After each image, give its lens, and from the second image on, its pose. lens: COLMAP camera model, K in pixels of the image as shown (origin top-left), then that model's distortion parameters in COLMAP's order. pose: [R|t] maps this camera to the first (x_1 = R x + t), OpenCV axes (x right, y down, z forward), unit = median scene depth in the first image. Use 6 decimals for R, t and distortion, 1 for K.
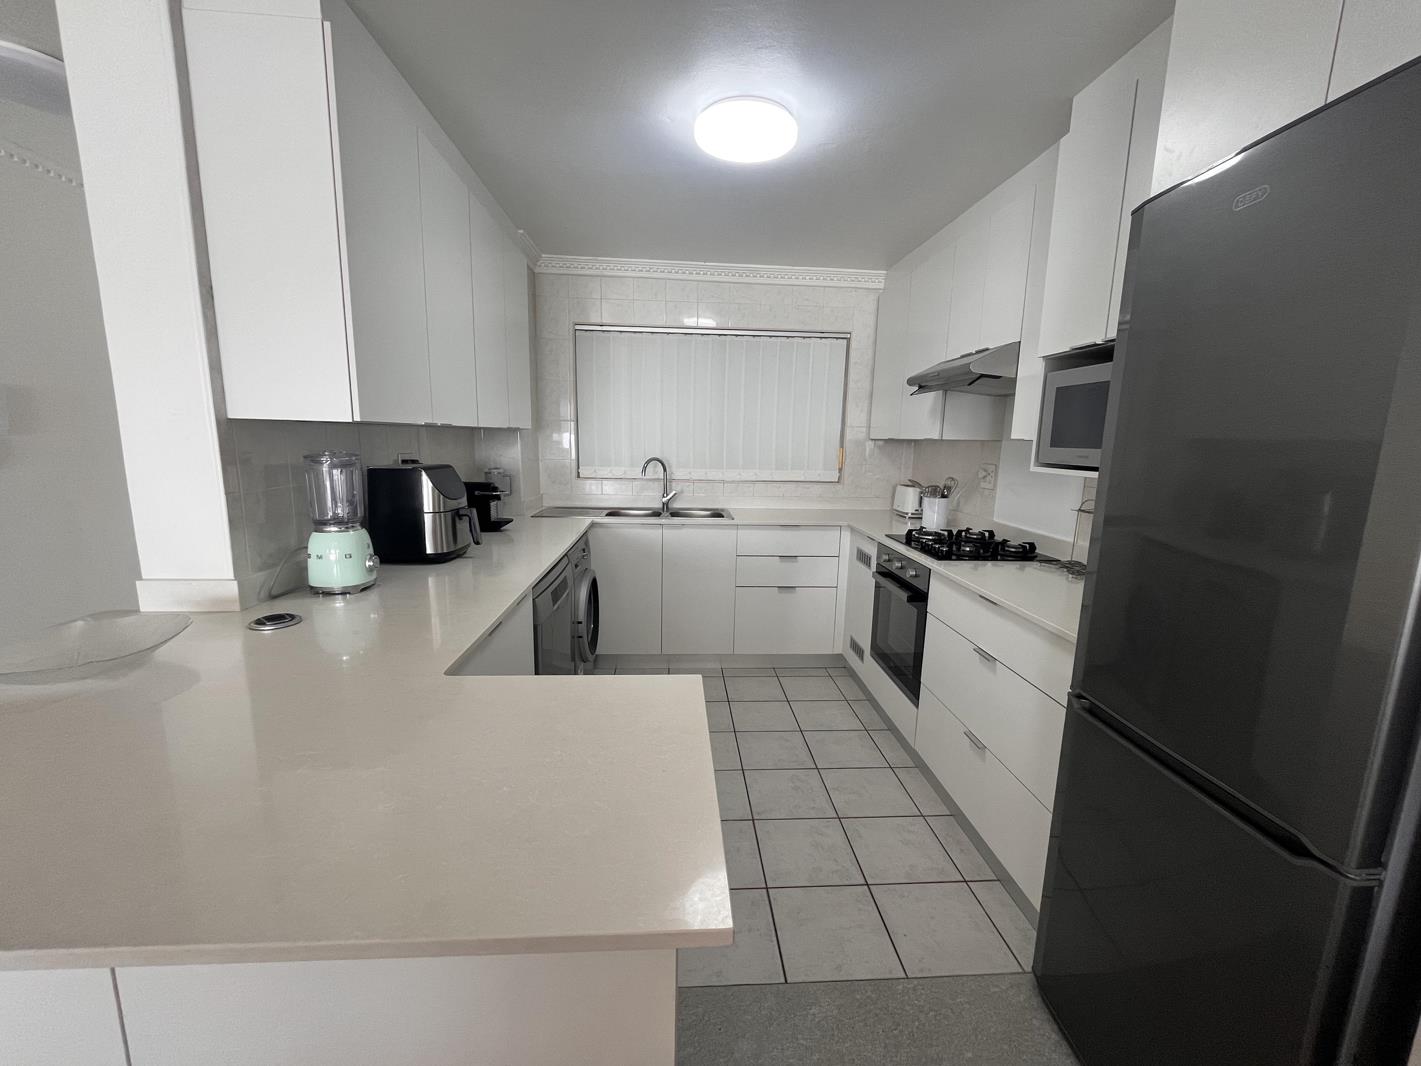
lens RADIAL K [[573.6, 0, 709.6], [0, 573.6, 534.9], [0, 0, 1]] dist [-0.000274, 0.000004]
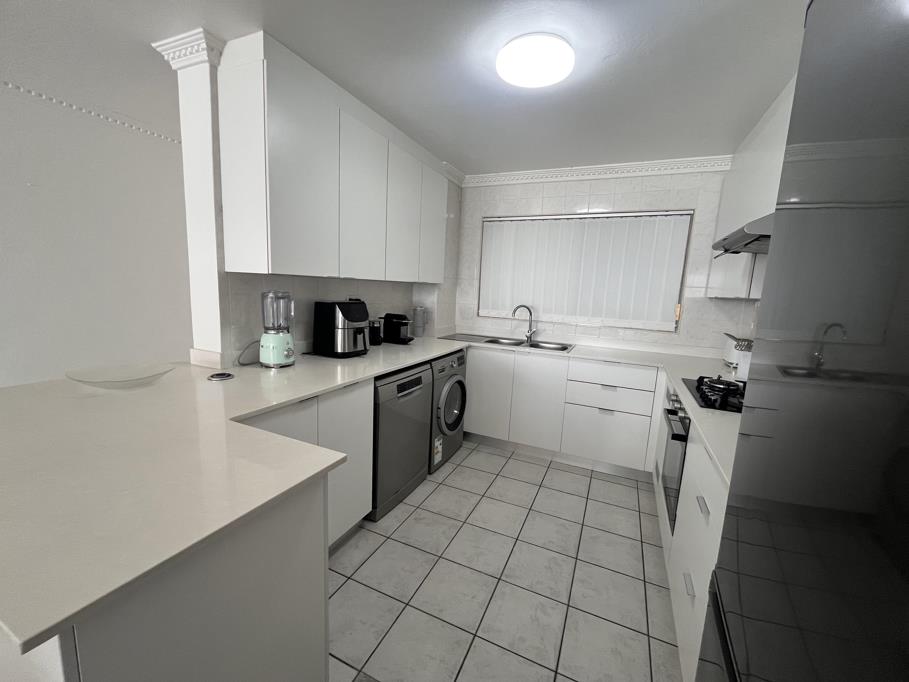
lens RADIAL K [[366.9, 0, 455.6], [0, 366.9, 341.6], [0, 0, 1]] dist [-0.000274, 0.000004]
pose [[0.883169, 0.088823, -0.460569, 0.202065], [-0.106295, 0.994261, -0.012080, -0.014091], [0.456853, 0.059625, 0.887542, 0.110397]]
